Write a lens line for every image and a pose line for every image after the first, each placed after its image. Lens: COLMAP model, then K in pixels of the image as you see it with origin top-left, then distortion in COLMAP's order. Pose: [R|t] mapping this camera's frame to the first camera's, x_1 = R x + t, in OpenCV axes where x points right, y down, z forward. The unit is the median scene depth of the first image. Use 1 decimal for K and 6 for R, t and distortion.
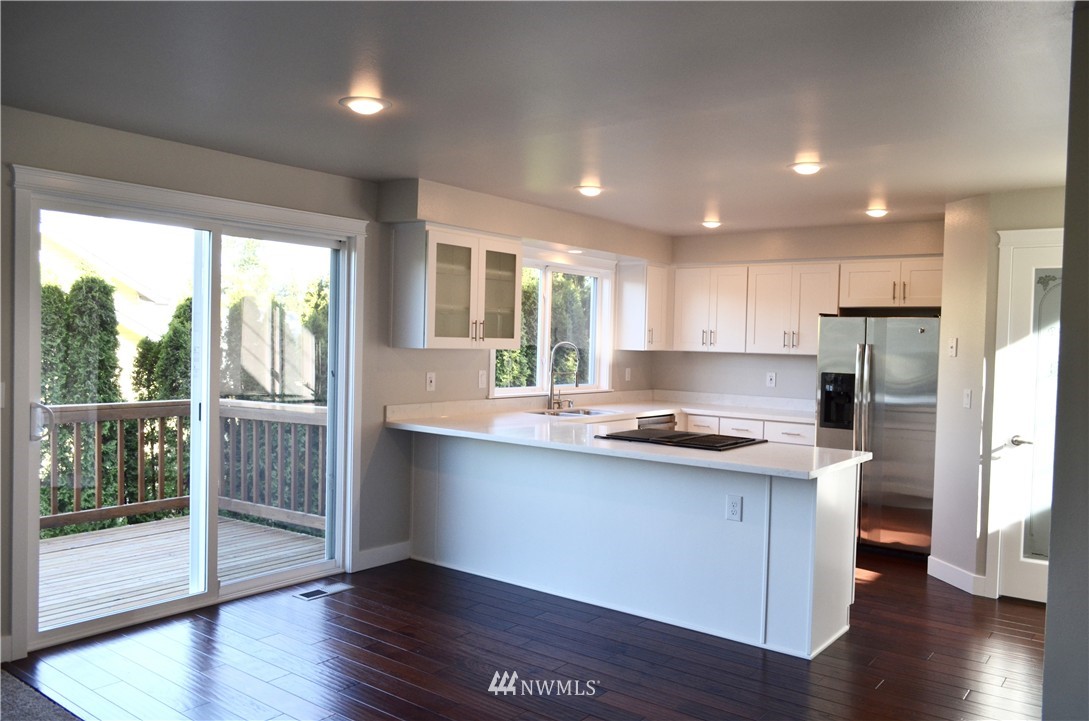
lens RADIAL K [[844.4, 0, 546.2], [0, 844.4, 364.4], [0, 0, 1]] dist [-0.013881, 0.004371]
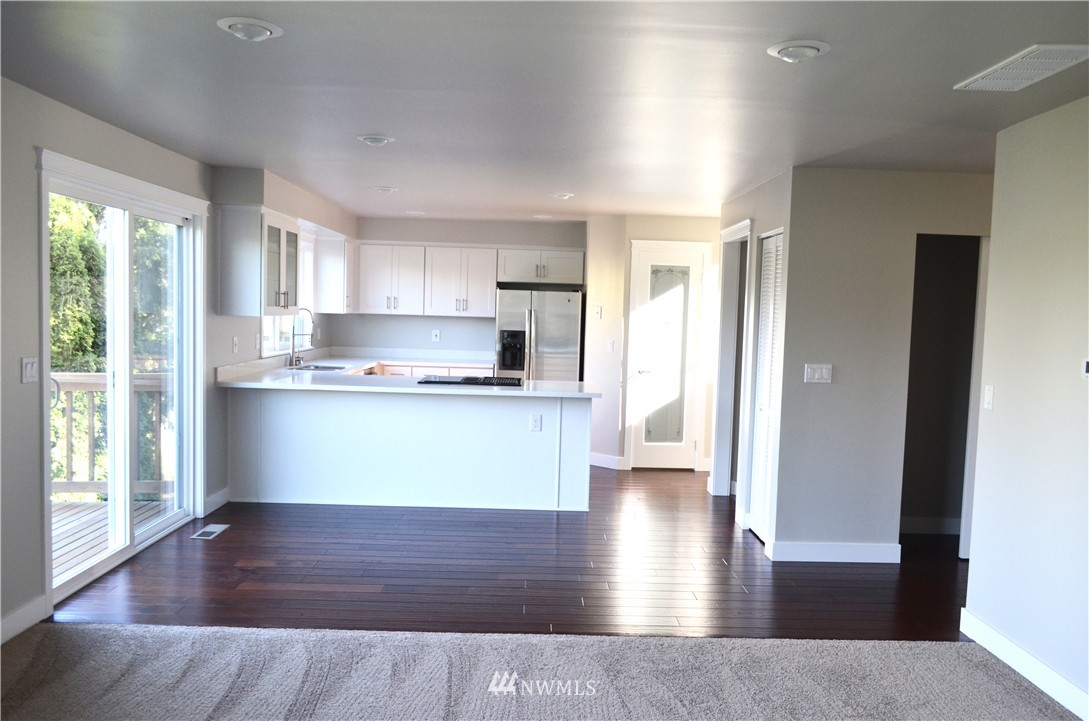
lens RADIAL K [[844.4, 0, 550.0], [0, 844.4, 361.9], [0, 0, 1]] dist [-0.013881, 0.004371]
pose [[0.784097, -0.040487, 0.619317, -0.464595], [0.007578, 0.998420, 0.055676, -0.014811], [-0.620593, -0.038962, 0.783165, -0.129146]]
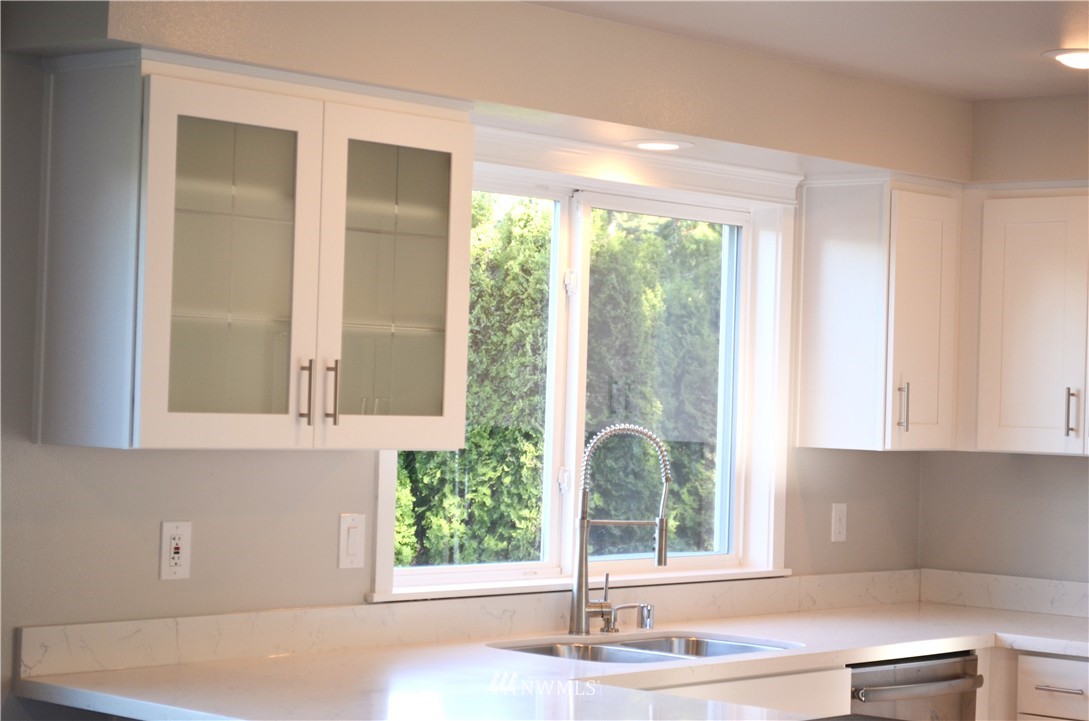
lens RADIAL K [[2299.1, 0, 543.0], [0, 2299.1, 359.8], [0, 0, 1]] dist [0.025648, 0.000000]
pose [[0.997412, 0.003763, -0.071794, 0.058474], [-0.007099, 0.998904, -0.046268, -0.011275], [0.071541, 0.046658, 0.996346, 0.130475]]
